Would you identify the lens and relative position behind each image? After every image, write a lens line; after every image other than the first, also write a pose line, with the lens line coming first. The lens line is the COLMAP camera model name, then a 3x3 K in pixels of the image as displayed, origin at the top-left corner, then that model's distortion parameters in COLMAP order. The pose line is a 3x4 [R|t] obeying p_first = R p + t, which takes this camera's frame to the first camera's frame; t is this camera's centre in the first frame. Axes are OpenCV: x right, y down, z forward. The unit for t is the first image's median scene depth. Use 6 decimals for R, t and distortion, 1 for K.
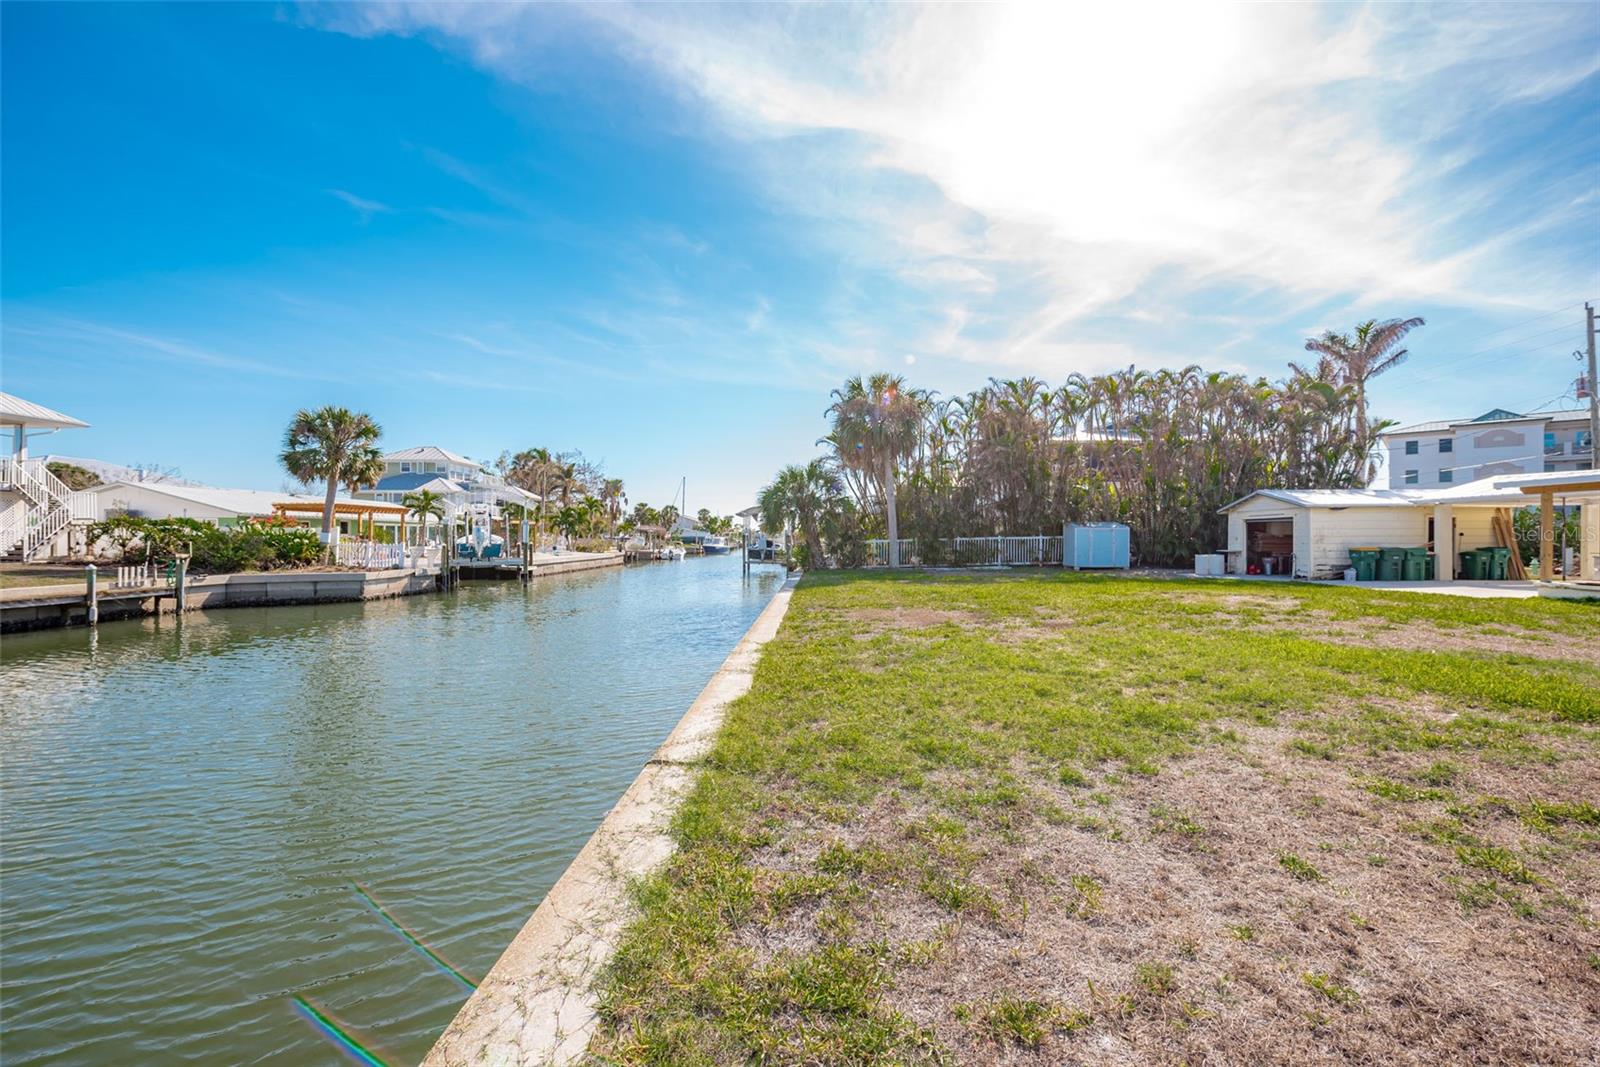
lens RADIAL K [[692.0, 0, 800.0], [0, 692.0, 533.5], [0, 0, 1]] dist [0.000104, 0.000026]
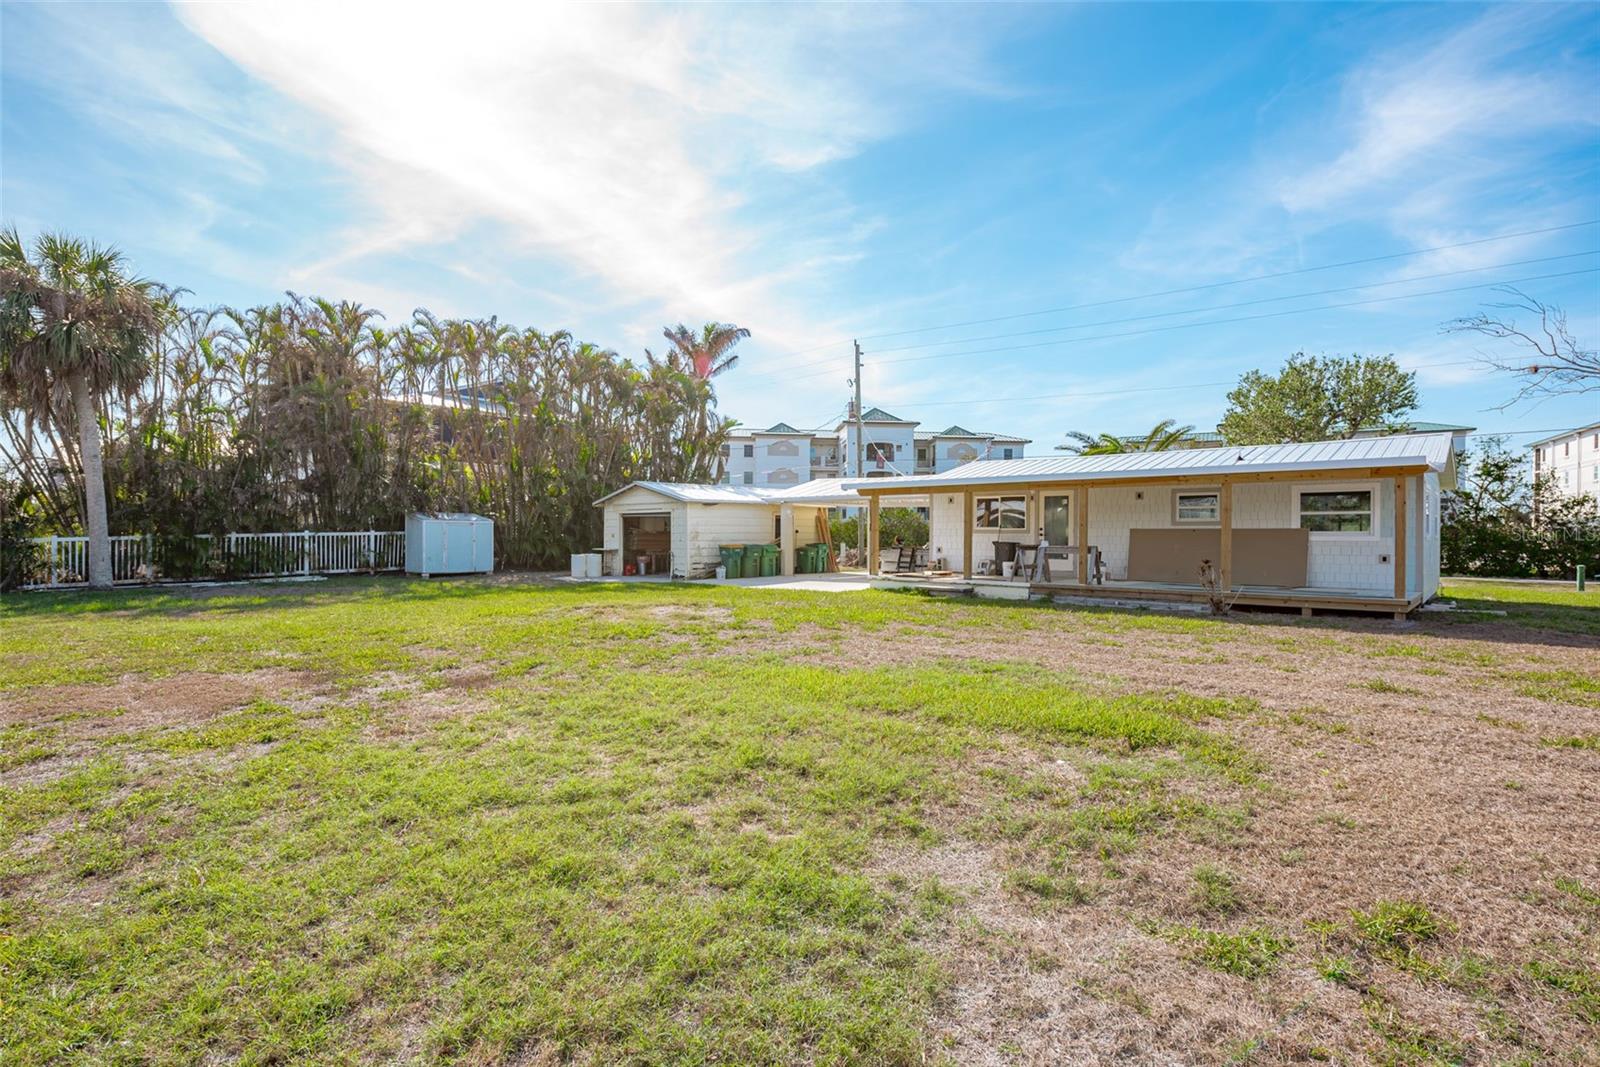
lens RADIAL K [[822.0, 0, 801.7], [0, 822.0, 542.3], [0, 0, 1]] dist [0.044551, -0.026295]
pose [[0.660290, -0.005976, 0.750987, -0.000363], [-0.007228, 0.999871, 0.014312, -0.000349], [-0.750976, -0.014878, 0.660162, 0.108195]]
